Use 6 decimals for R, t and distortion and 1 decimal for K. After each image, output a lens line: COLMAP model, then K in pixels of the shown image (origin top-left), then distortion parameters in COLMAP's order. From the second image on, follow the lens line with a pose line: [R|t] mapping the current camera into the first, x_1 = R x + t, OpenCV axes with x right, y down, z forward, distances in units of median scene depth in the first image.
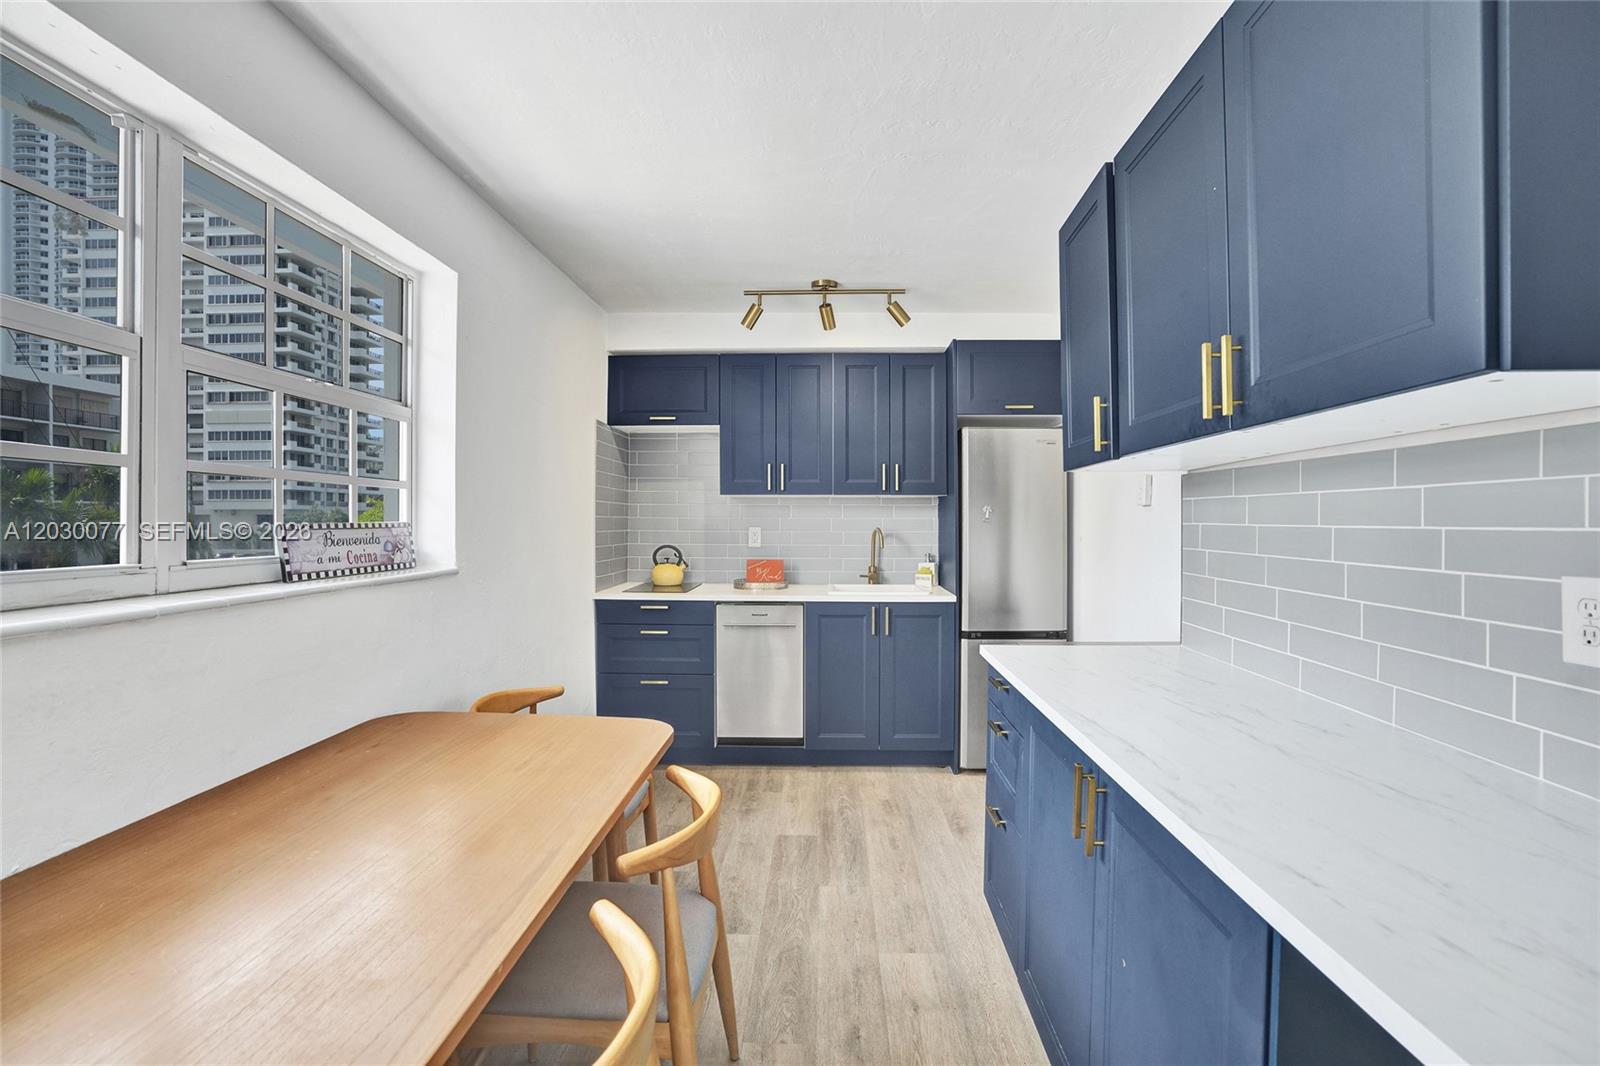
lens RADIAL K [[753.8, 0, 805.8], [0, 753.8, 529.7], [0, 0, 1]] dist [-0.056699, 0.028561]
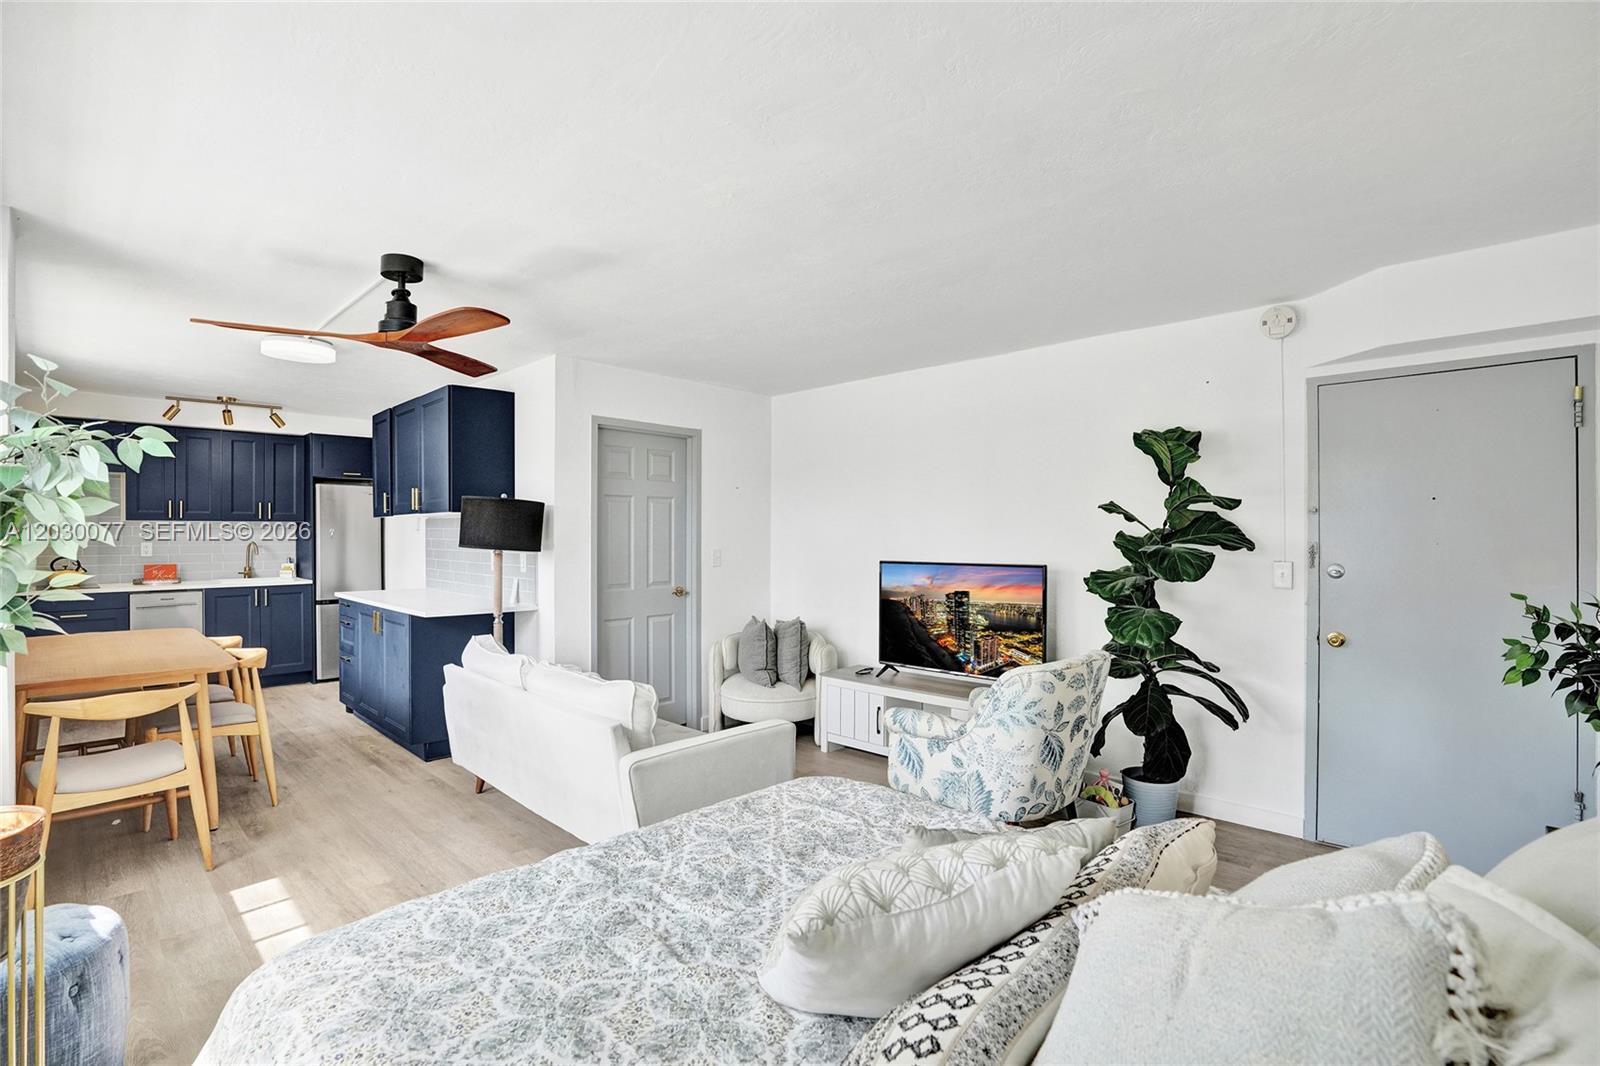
lens RADIAL K [[753.8, 0, 805.8], [0, 753.8, 529.7], [0, 0, 1]] dist [-0.056699, 0.028561]
pose [[0.674531, 0.000975, 0.738246, -0.290259], [0.011194, 0.999871, -0.011548, 0.003398], [-0.738162, 0.016054, 0.674433, -0.989009]]
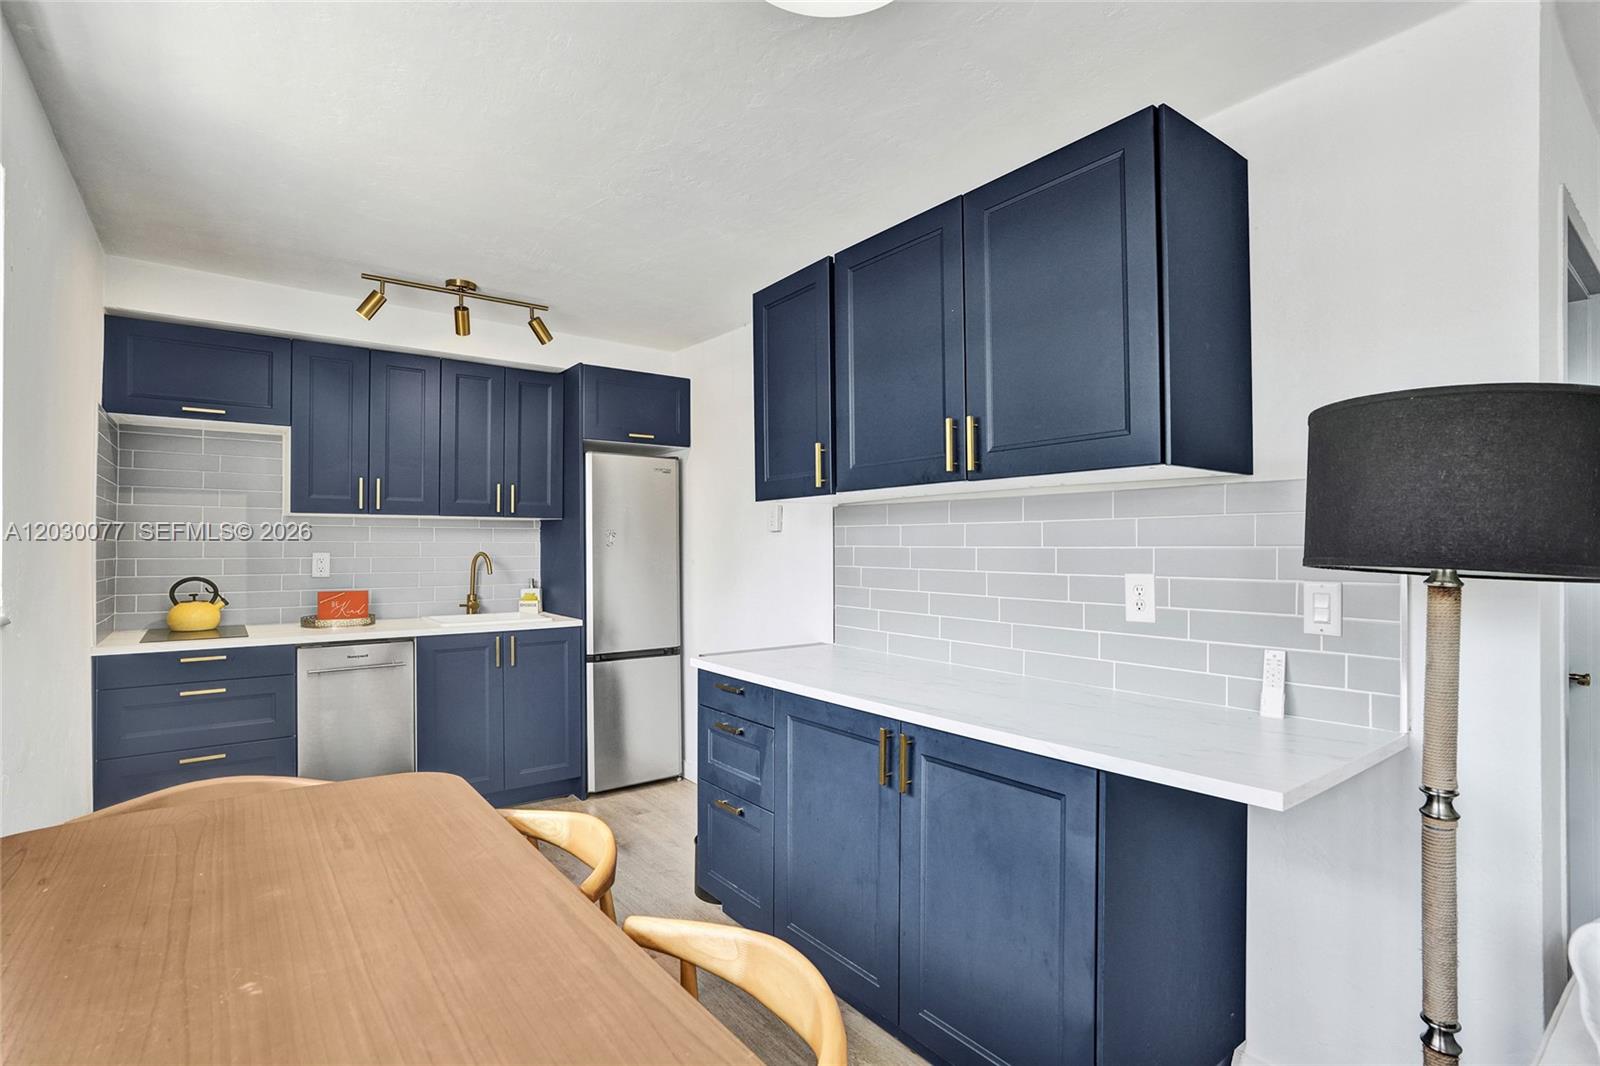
lens RADIAL K [[784.7, 0, 821.6], [0, 784.7, 540.0], [0, 0, 1]] dist [-0.057960, 0.029765]
pose [[0.764063, 0.003020, 0.645134, -0.222657], [0.009111, 0.999839, -0.015471, 0.001167], [-0.645077, 0.017699, 0.763913, 0.005280]]
